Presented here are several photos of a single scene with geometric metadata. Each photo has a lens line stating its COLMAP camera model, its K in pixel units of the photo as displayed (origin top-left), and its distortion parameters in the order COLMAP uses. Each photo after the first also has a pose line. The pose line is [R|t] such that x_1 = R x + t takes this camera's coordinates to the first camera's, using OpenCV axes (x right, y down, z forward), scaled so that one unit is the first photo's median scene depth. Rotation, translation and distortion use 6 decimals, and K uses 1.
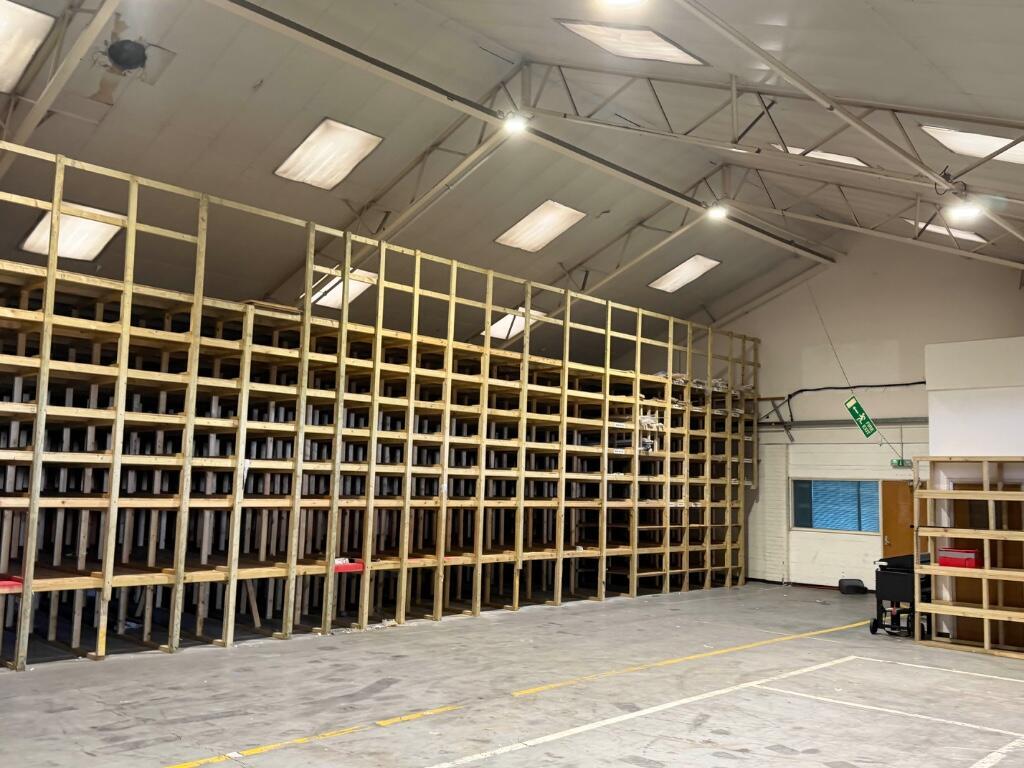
lens RADIAL K [[934.9, 0, 514.9], [0, 934.9, 380.3], [0, 0, 1]] dist [0.059700, 0.000000]
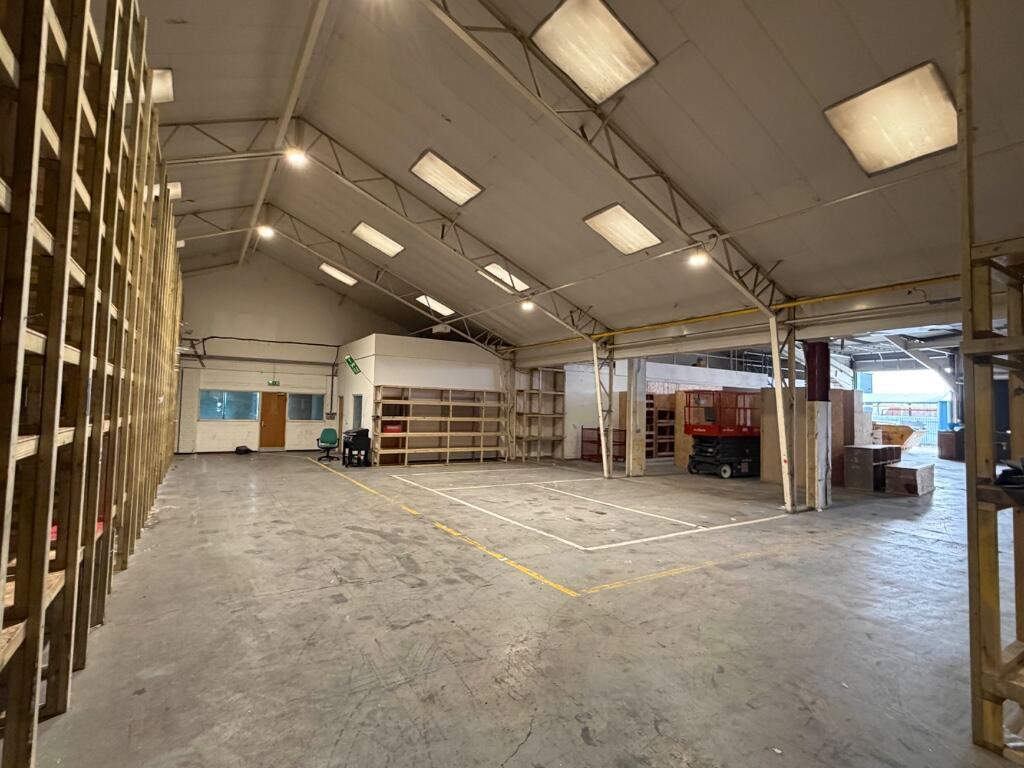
lens RADIAL K [[498.0, 0, 514.1], [0, 498.0, 383.3], [0, 0, 1]] dist [-0.002964, -0.000159]
pose [[0.250535, 0.033813, 0.967517, -0.980451], [-0.129343, 0.991599, -0.001162, 0.059558], [-0.959428, -0.124850, 0.252804, 0.641395]]
